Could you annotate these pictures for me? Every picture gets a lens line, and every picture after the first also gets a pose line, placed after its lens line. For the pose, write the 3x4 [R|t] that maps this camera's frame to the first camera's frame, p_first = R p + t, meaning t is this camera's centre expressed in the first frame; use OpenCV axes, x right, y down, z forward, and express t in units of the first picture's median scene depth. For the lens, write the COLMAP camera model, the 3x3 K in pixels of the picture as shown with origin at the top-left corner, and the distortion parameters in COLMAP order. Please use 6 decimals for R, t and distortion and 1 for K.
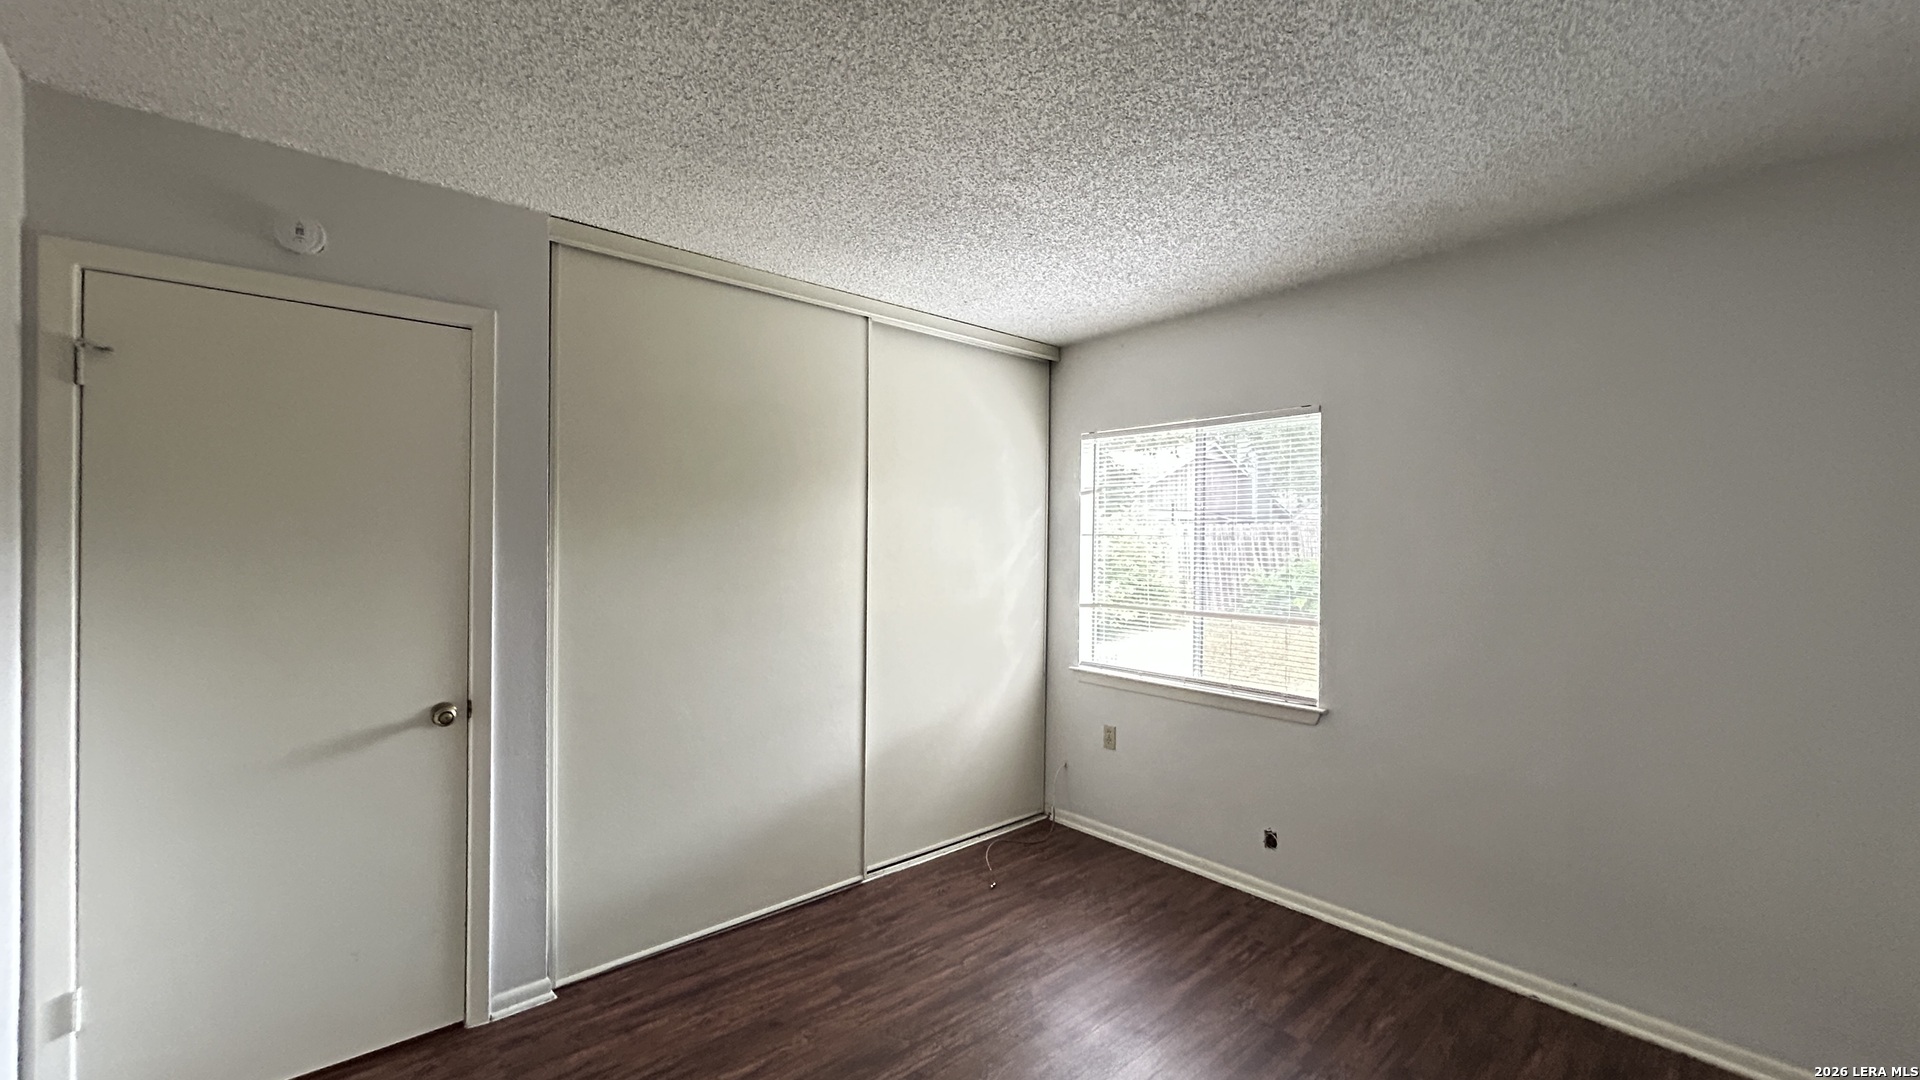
lens RADIAL K [[773.6, 0, 949.2], [0, 773.6, 541.4], [0, 0, 1]] dist [0.000429, 0.002497]
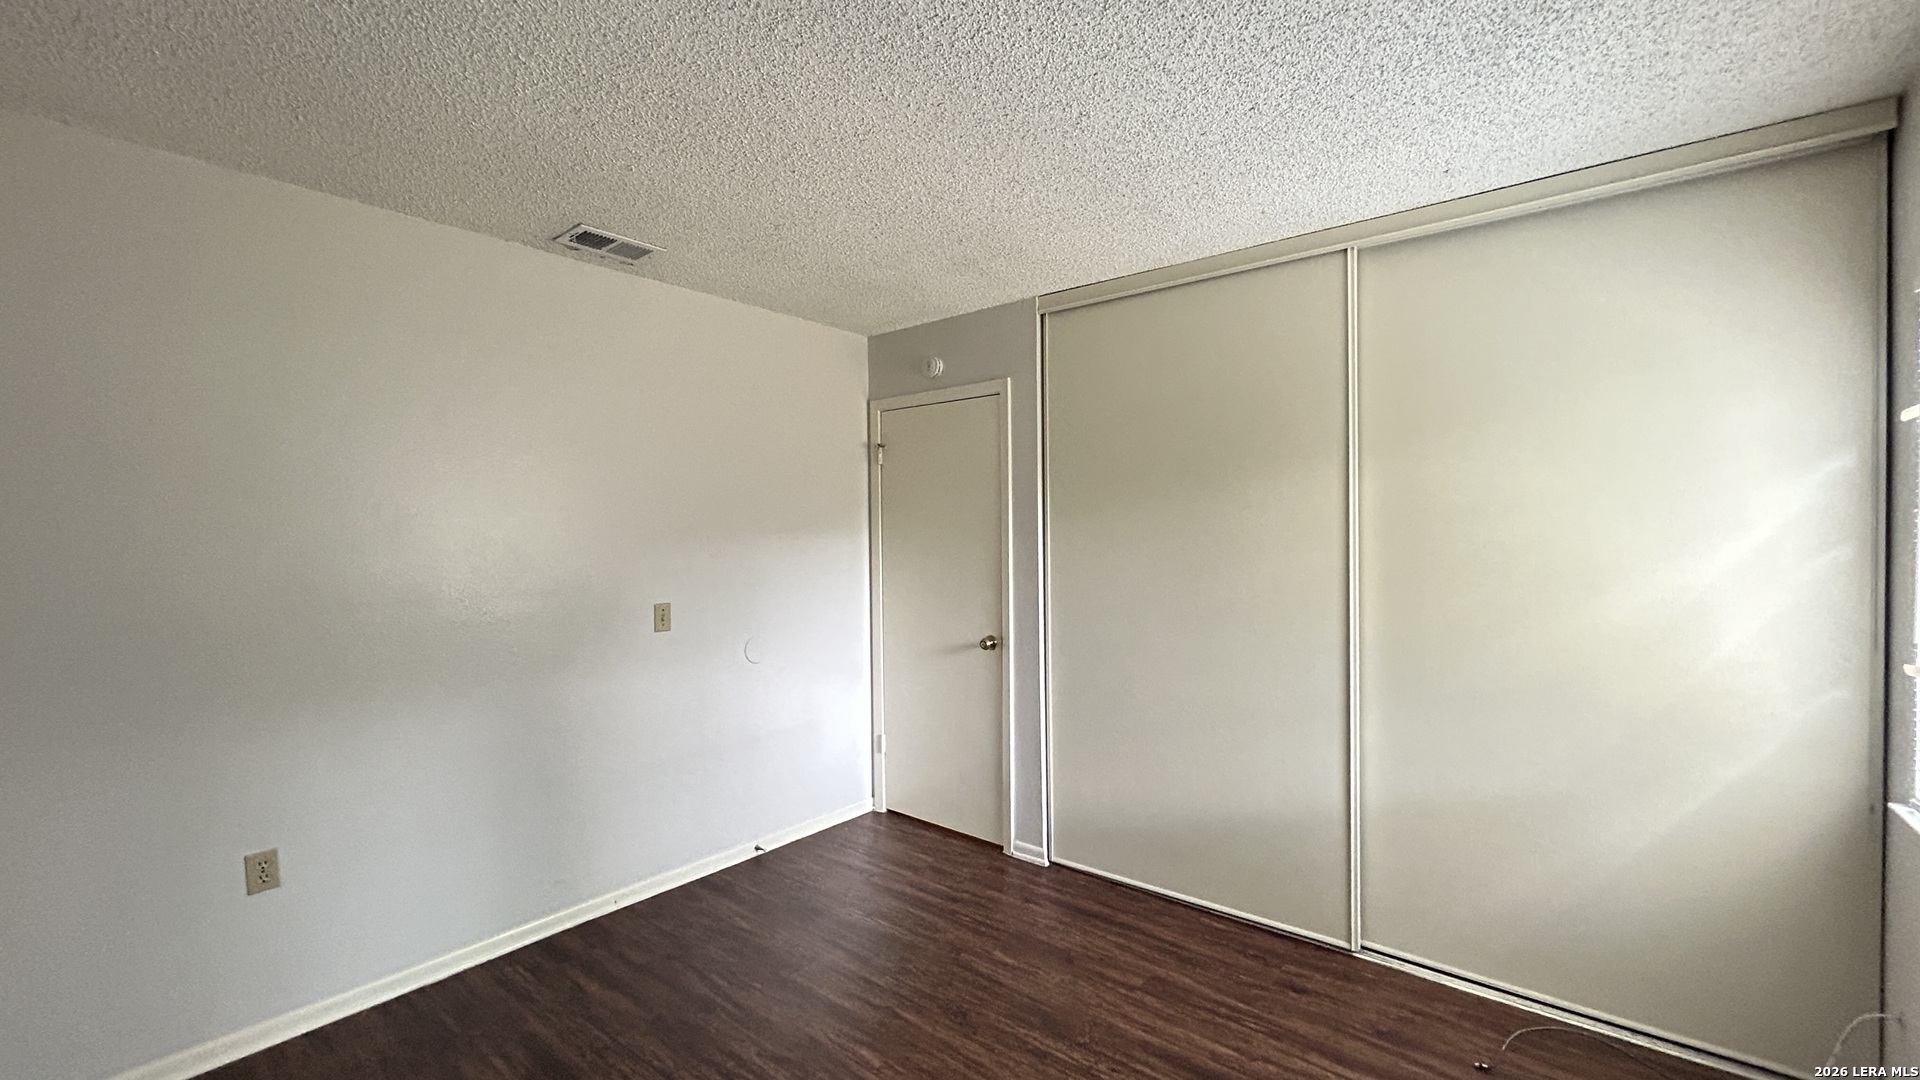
lens RADIAL K [[773.6, 0, 968.3], [0, 773.6, 530.3], [0, 0, 1]] dist [0.000429, 0.002497]
pose [[0.176288, -0.009699, -0.984291, 0.759980], [0.006548, 0.999941, -0.008680, 0.007384], [0.984317, -0.004915, 0.176341, 0.582887]]
